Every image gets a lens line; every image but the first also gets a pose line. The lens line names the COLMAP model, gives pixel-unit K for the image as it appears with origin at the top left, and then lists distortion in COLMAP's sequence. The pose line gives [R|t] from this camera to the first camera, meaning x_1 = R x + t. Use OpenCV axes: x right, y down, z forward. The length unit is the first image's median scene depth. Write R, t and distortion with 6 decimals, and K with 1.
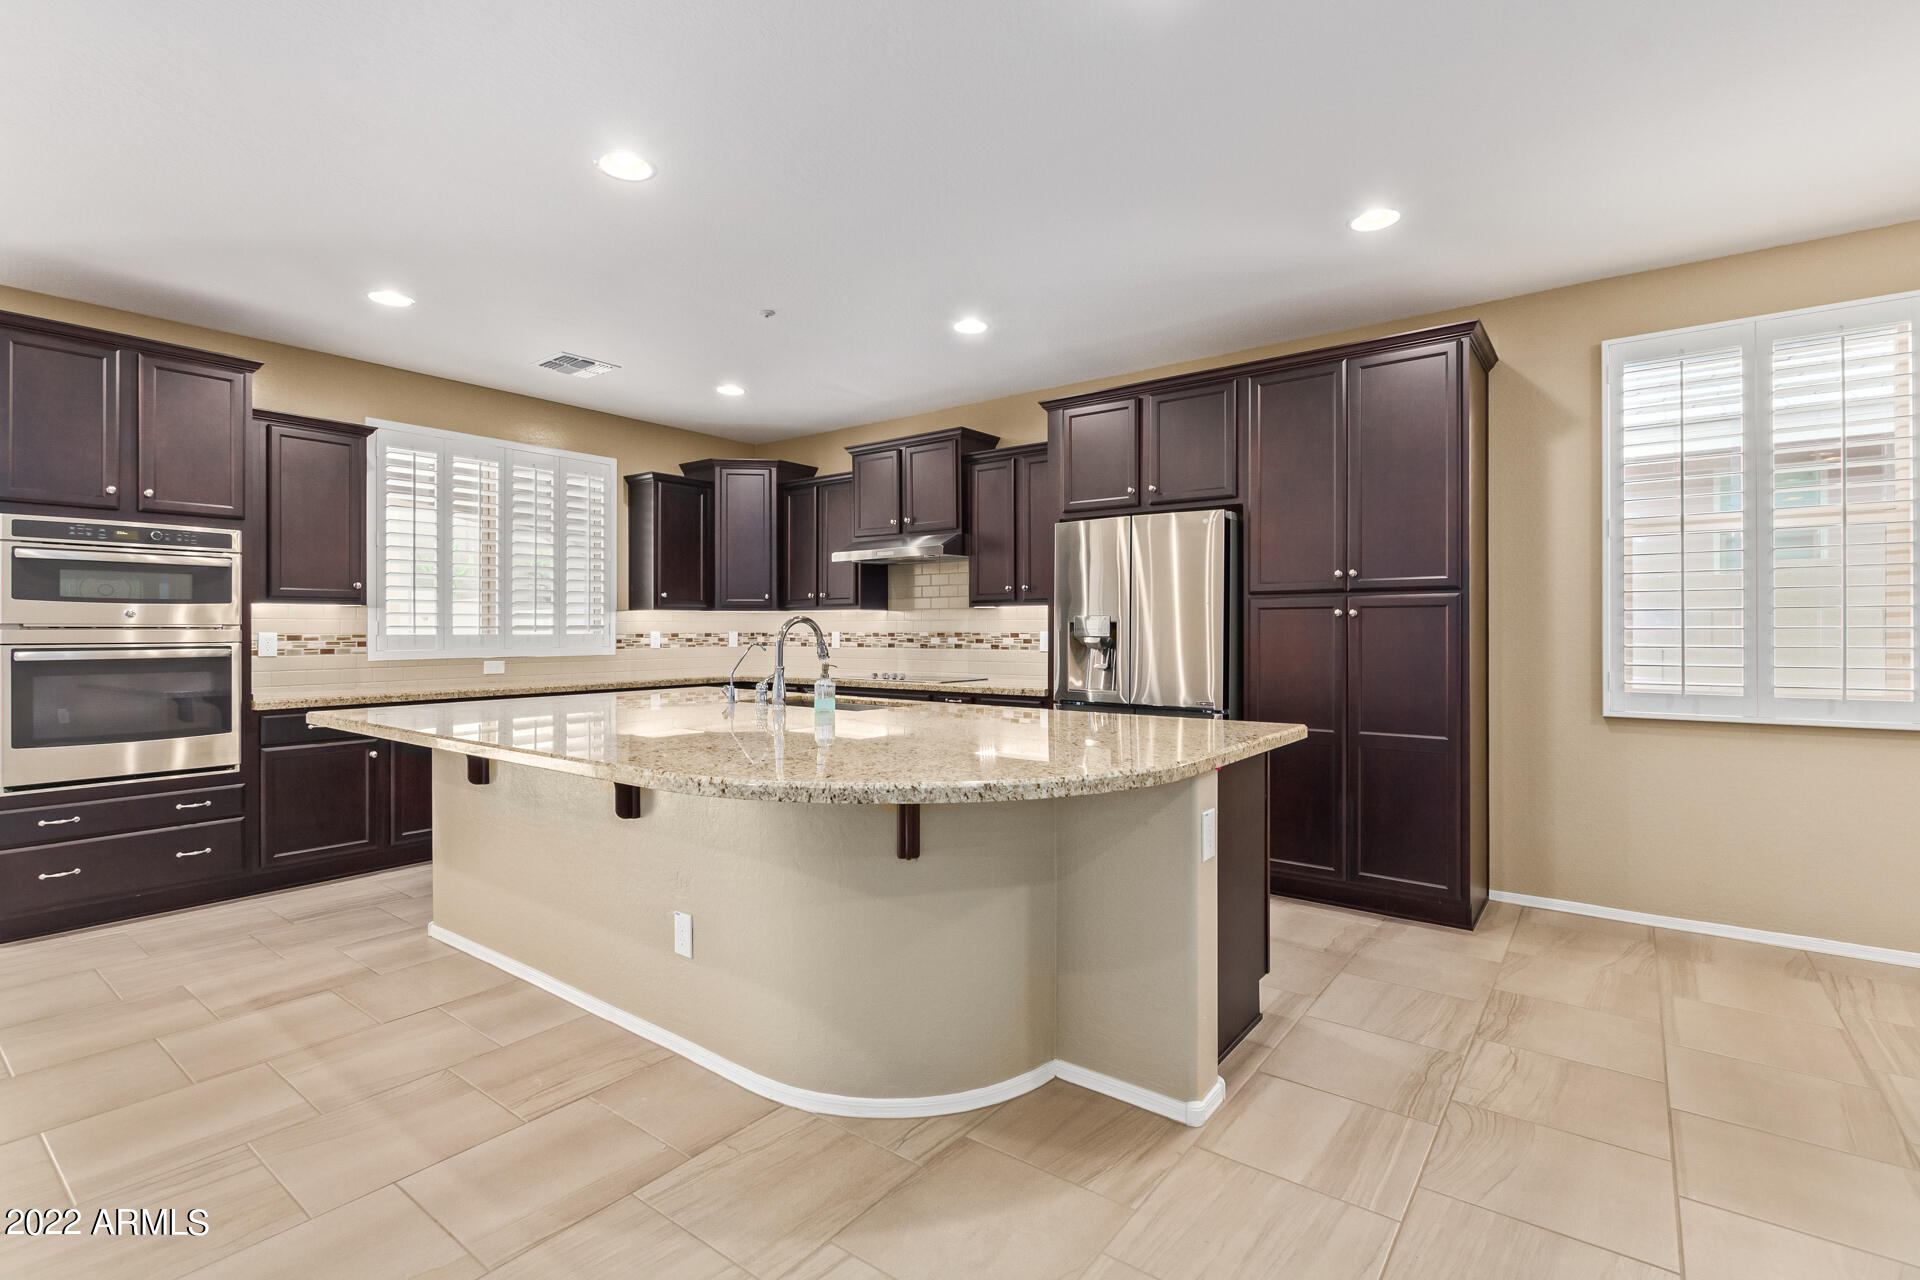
lens RADIAL K [[876.8, 0, 953.8], [0, 876.8, 628.8], [0, 0, 1]] dist [0.003661, -0.002137]
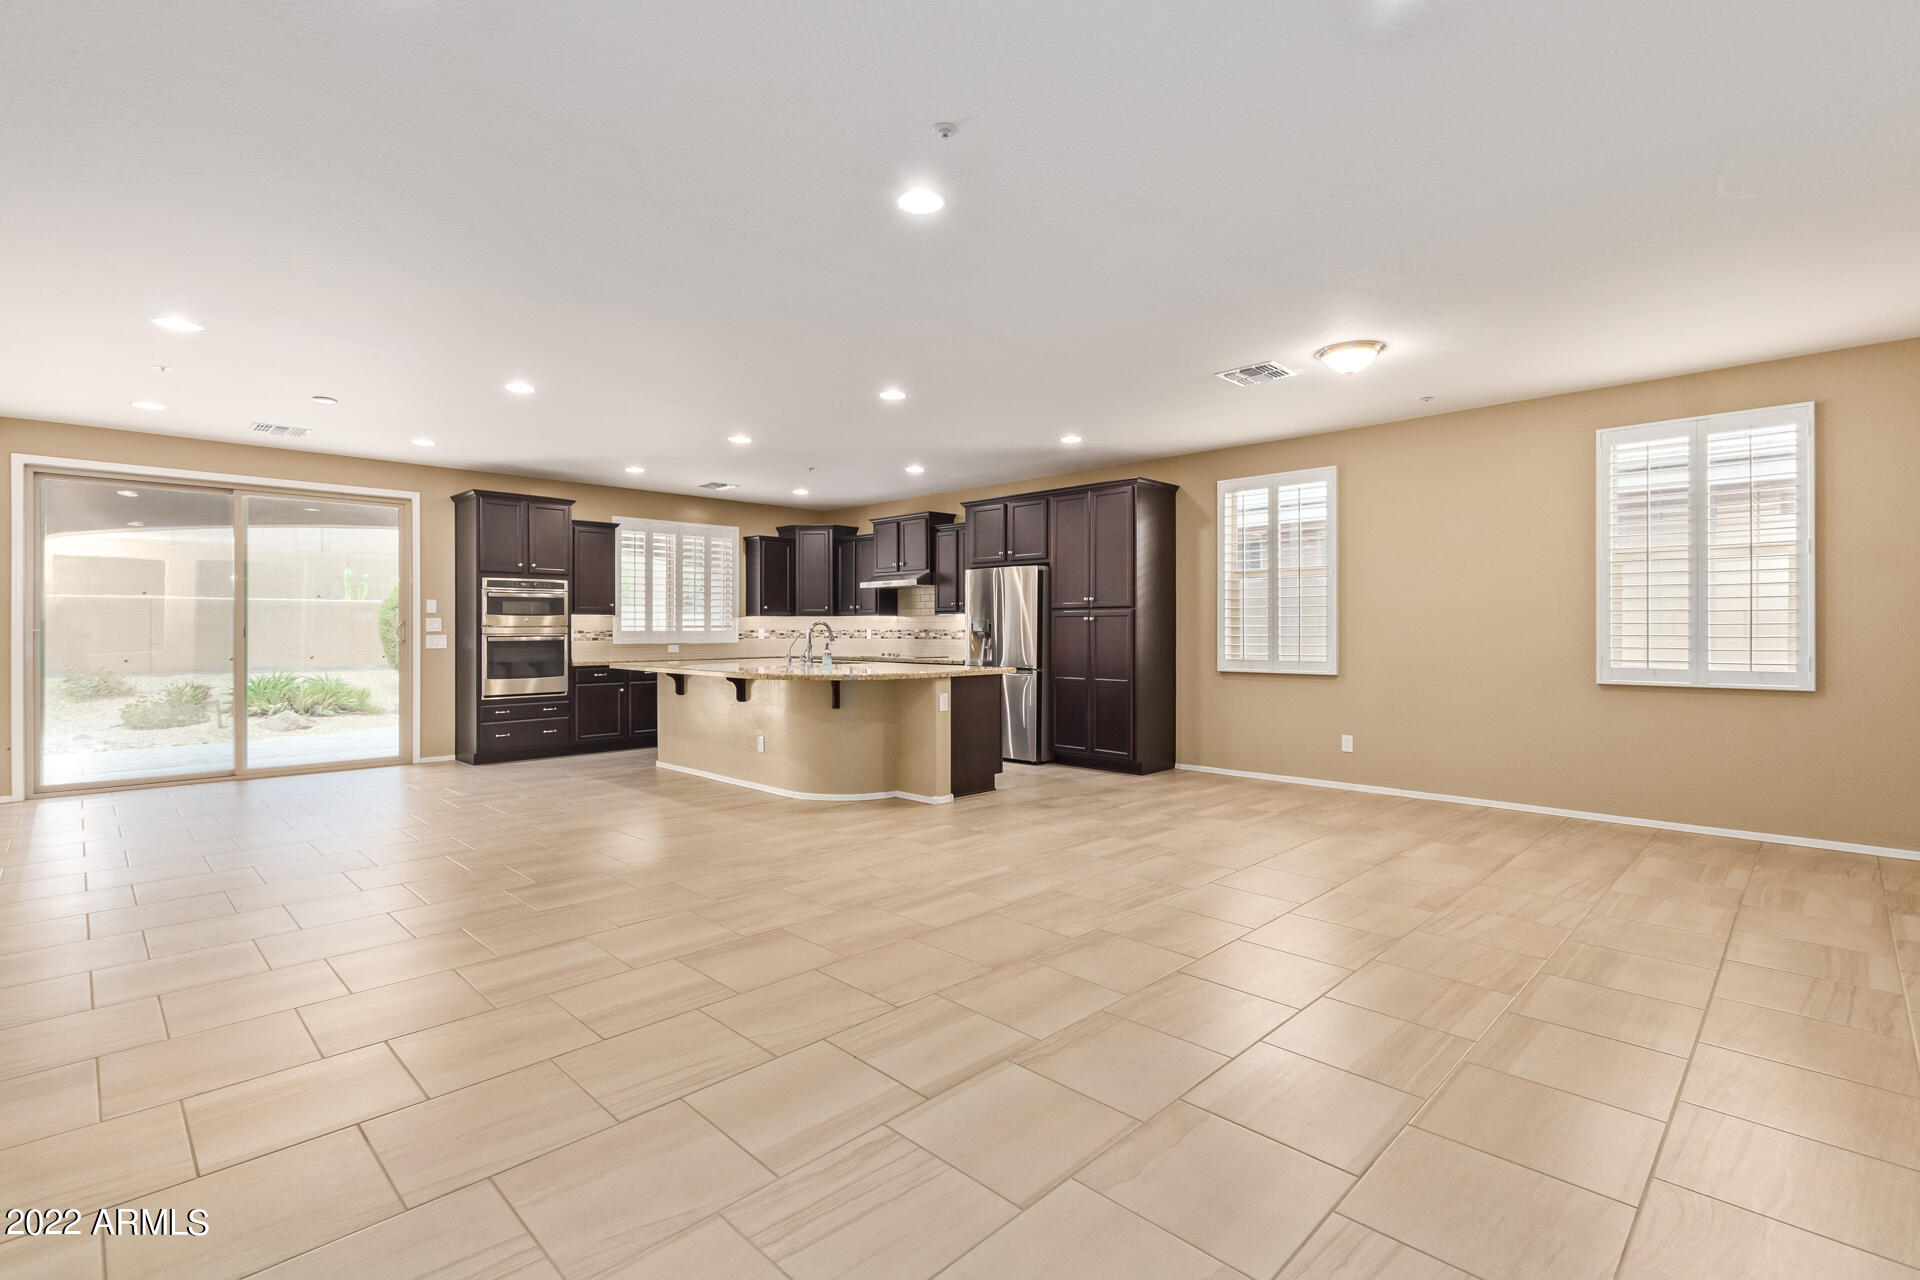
lens RADIAL K [[876.8, 0, 953.8], [0, 876.8, 628.8], [0, 0, 1]] dist [0.003661, -0.002137]
pose [[0.991385, 0.000216, -0.130982, 0.281237], [-0.000133, 1.000000, 0.000646, 0.001742], [0.130982, -0.000623, 0.991385, -0.706811]]
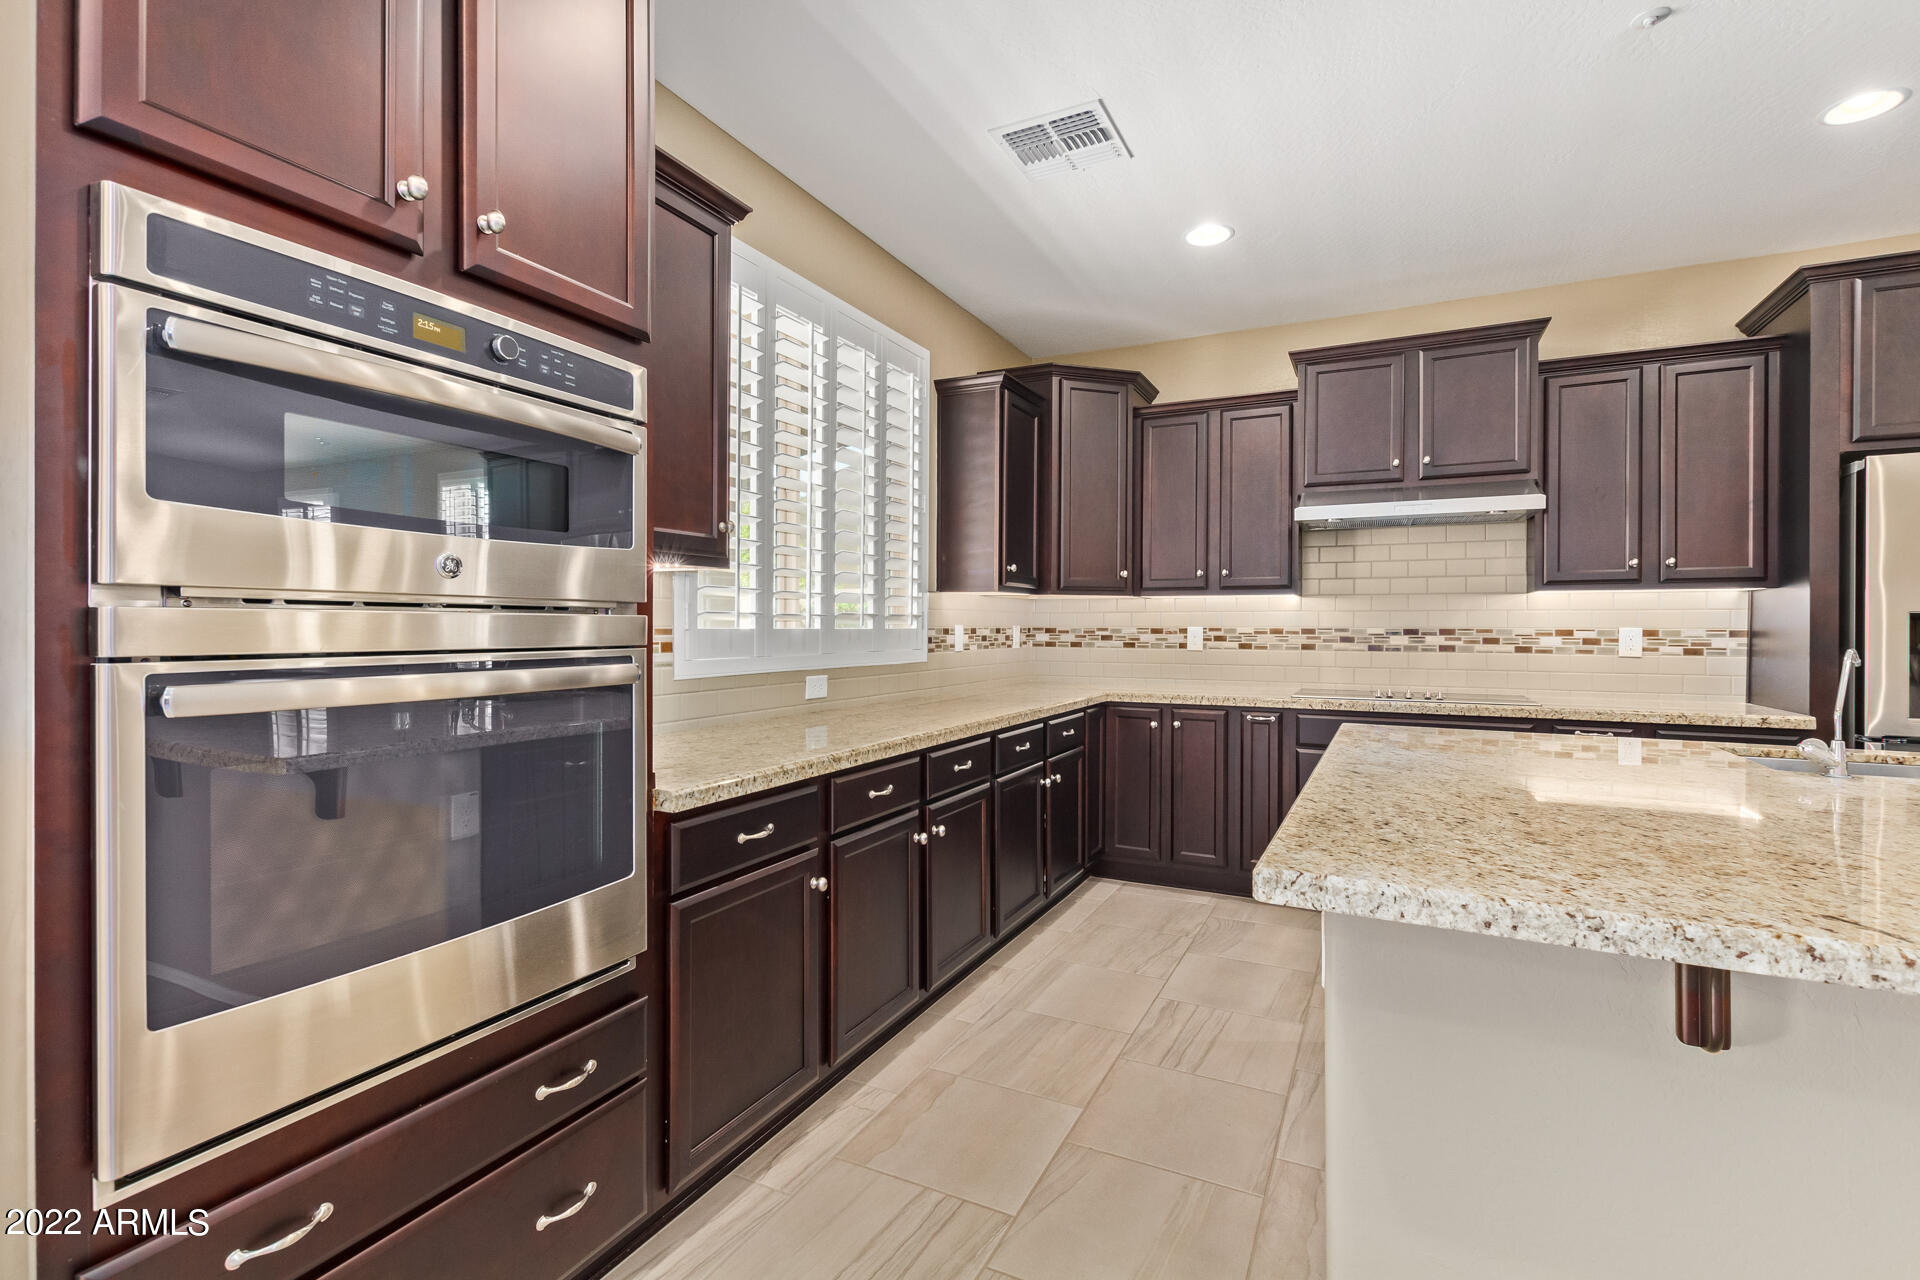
lens RADIAL K [[876.8, 0, 953.8], [0, 876.8, 628.8], [0, 0, 1]] dist [0.003661, -0.002137]
pose [[0.982631, 0.003954, 0.185528, -0.544147], [-0.004857, 0.999978, 0.004412, 0.003434], [-0.185507, -0.005236, 0.982629, 0.423050]]
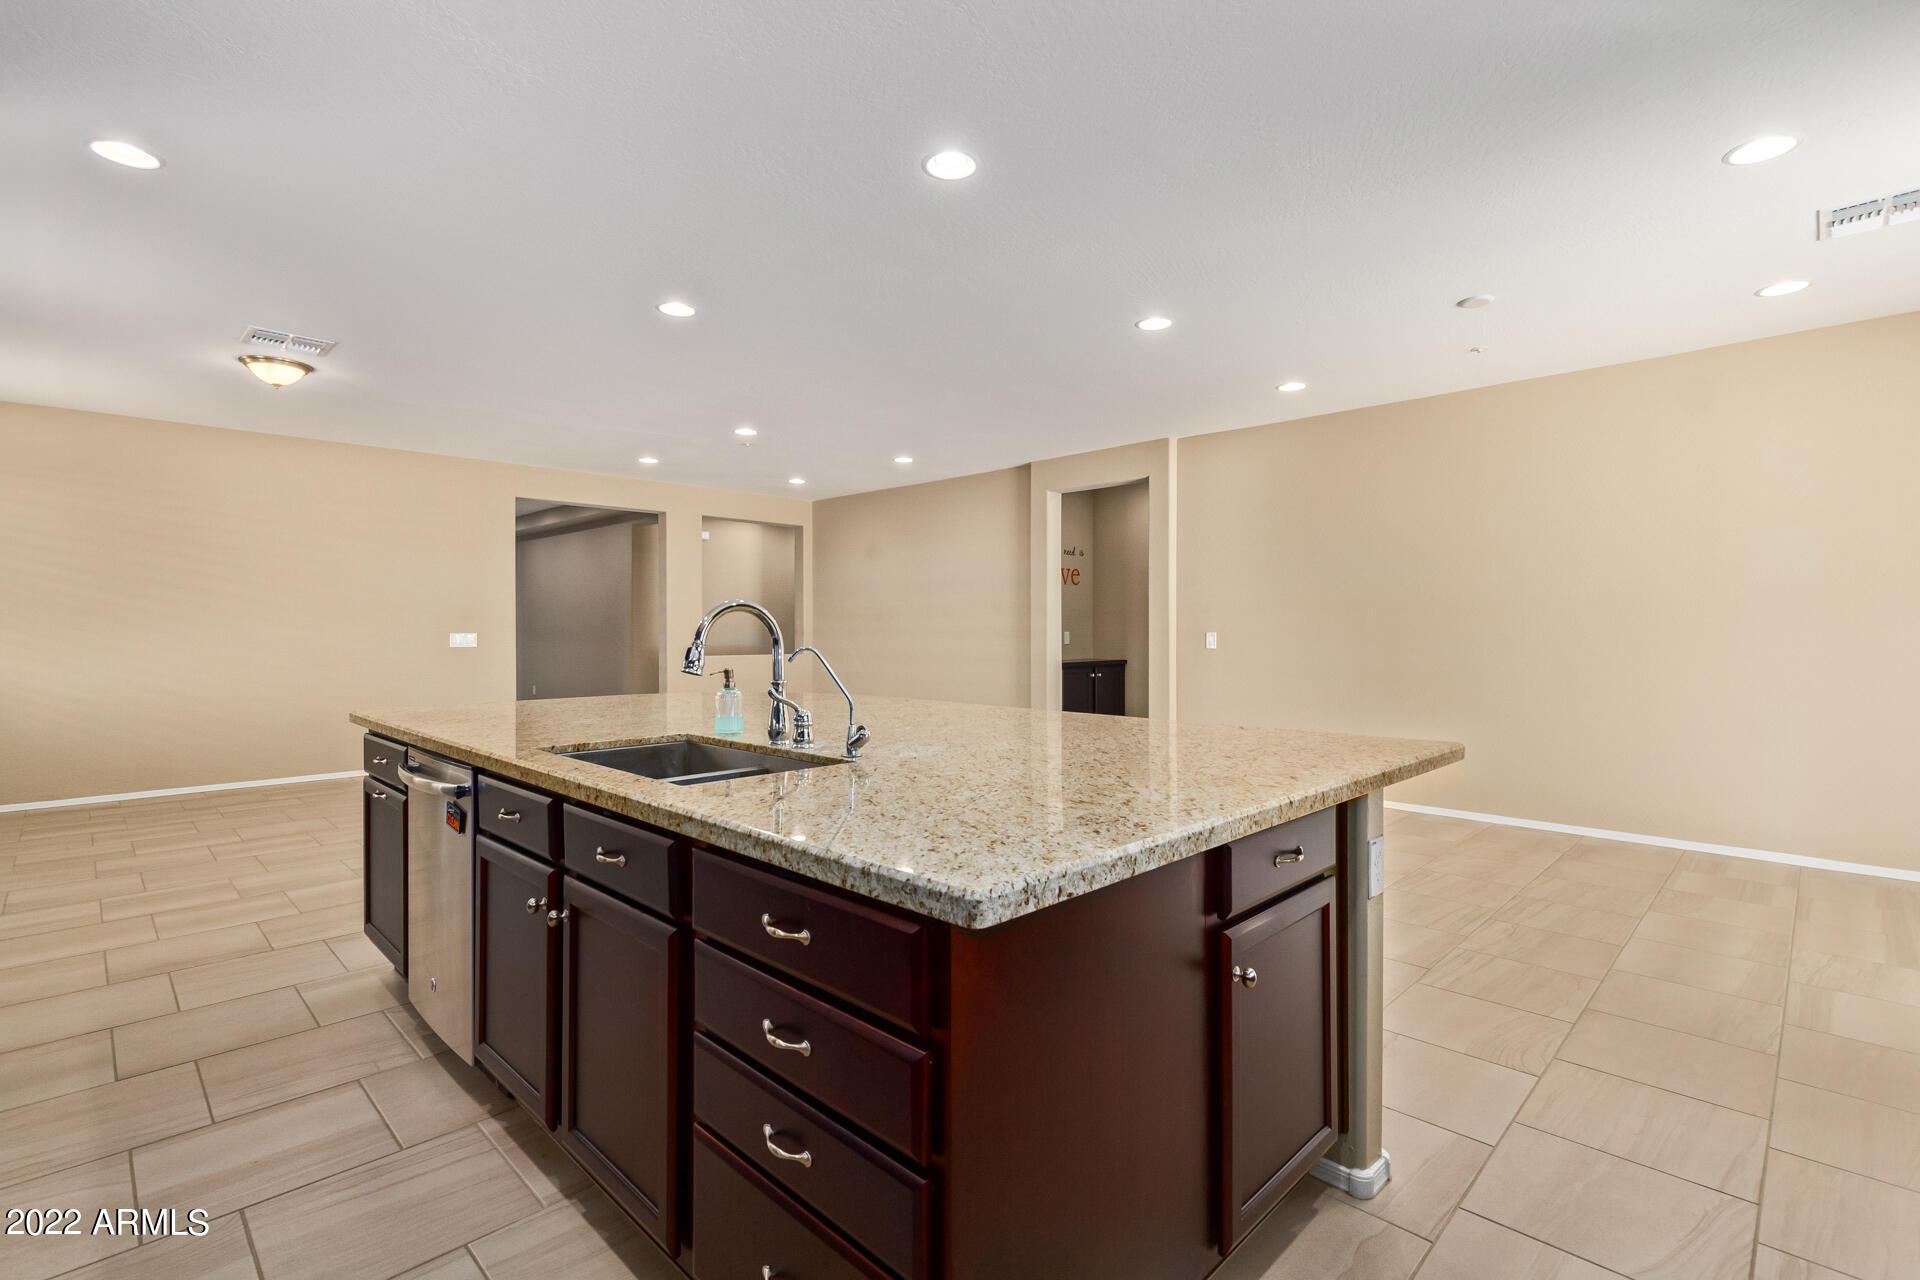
lens RADIAL K [[876.8, 0, 953.8], [0, 876.8, 628.8], [0, 0, 1]] dist [0.003661, -0.002137]
pose [[-0.992997, -0.000245, 0.118138, -0.250520], [-0.000637, 0.999994, -0.003287, 0.005445], [-0.118136, -0.003339, -0.992992, 1.036926]]
